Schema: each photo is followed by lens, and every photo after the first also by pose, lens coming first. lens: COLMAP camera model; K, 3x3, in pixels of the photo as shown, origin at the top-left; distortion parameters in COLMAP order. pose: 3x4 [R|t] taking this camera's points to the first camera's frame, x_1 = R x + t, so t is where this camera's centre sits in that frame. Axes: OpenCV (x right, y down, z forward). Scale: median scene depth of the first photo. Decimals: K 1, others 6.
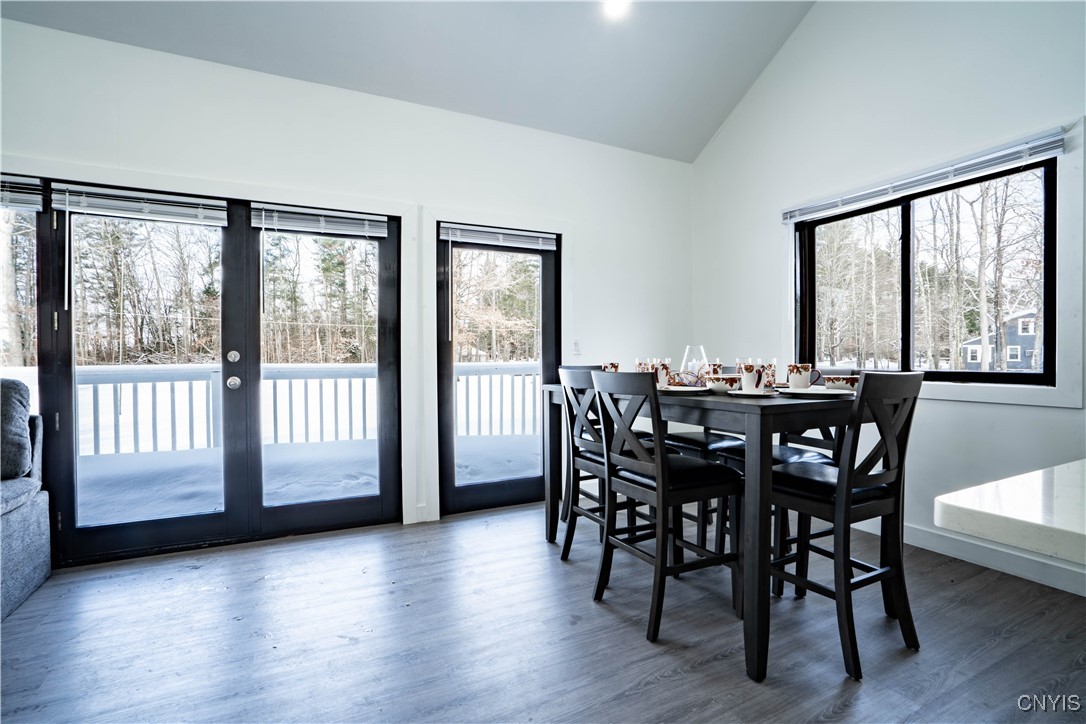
lens RADIAL K [[502.0, 0, 543.5], [0, 502.0, 363.9], [0, 0, 1]] dist [-0.041636, 0.005784]
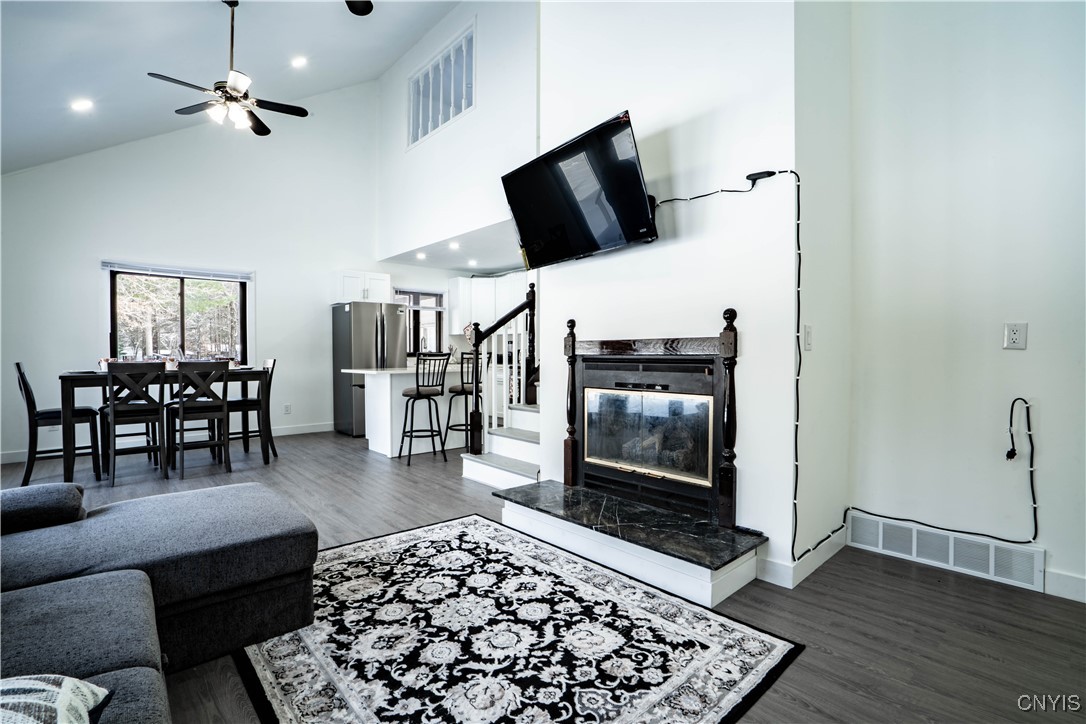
lens RADIAL K [[502.0, 0, 537.4], [0, 502.0, 360.9], [0, 0, 1]] dist [-0.041636, 0.005784]
pose [[-0.268539, -0.007633, 0.963239, -1.637308], [0.011950, 0.999865, 0.011255, 0.004487], [-0.963195, 0.014533, -0.268412, 0.126047]]
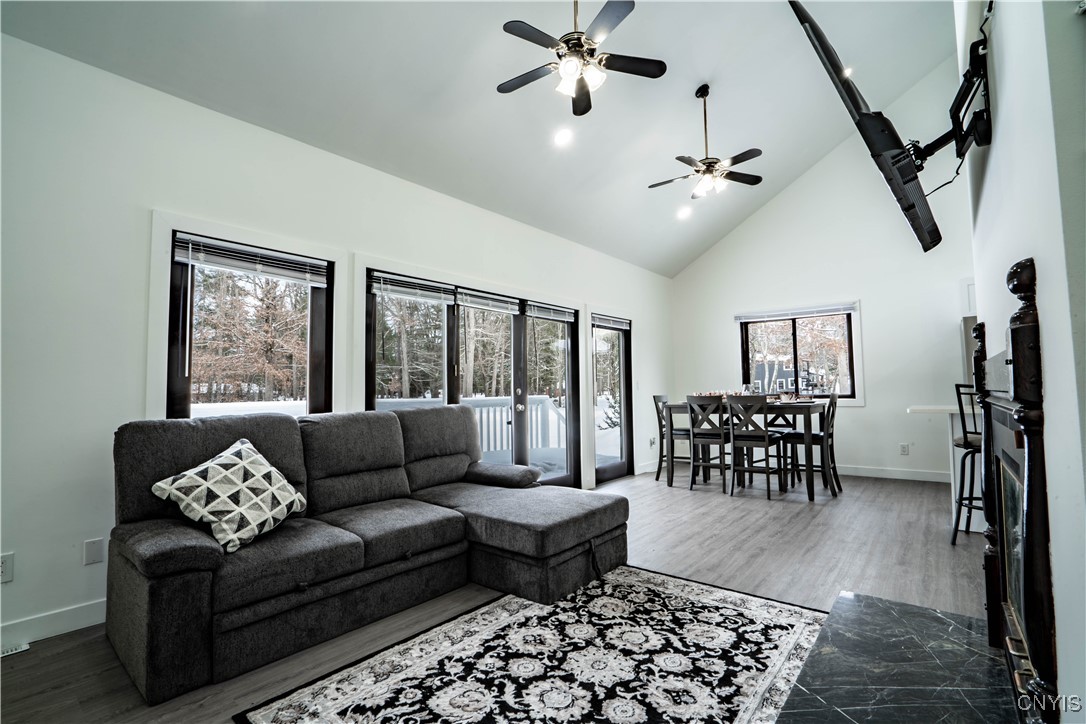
lens RADIAL K [[502.0, 0, 543.3], [0, 502.0, 364.4], [0, 0, 1]] dist [-0.041636, 0.005784]
pose [[0.909685, 0.014217, 0.415056, -1.264710], [0.013999, 0.997796, -0.064858, 0.005426], [-0.415063, 0.064811, 0.907481, -0.592953]]
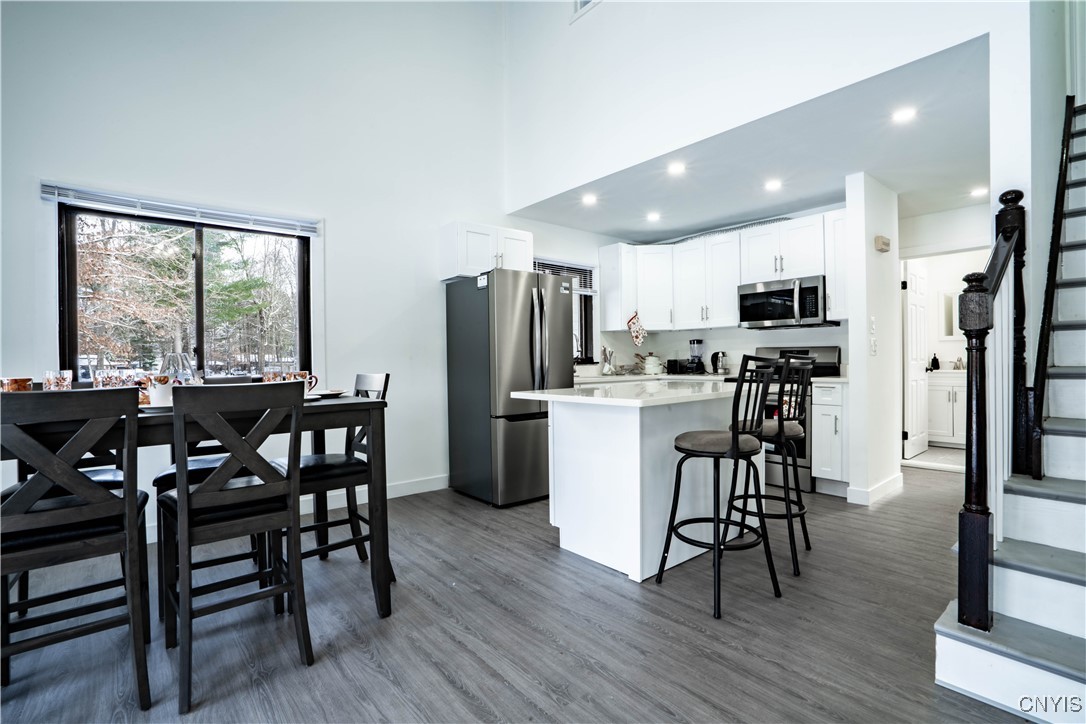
lens RADIAL K [[502.0, 0, 542.3], [0, 502.0, 360.1], [0, 0, 1]] dist [-0.041636, 0.005784]
pose [[-0.233376, 0.010269, 0.972332, -0.524230], [0.023292, 0.999716, -0.004967, -0.004944], [-0.972108, 0.021489, -0.233549, 0.506063]]
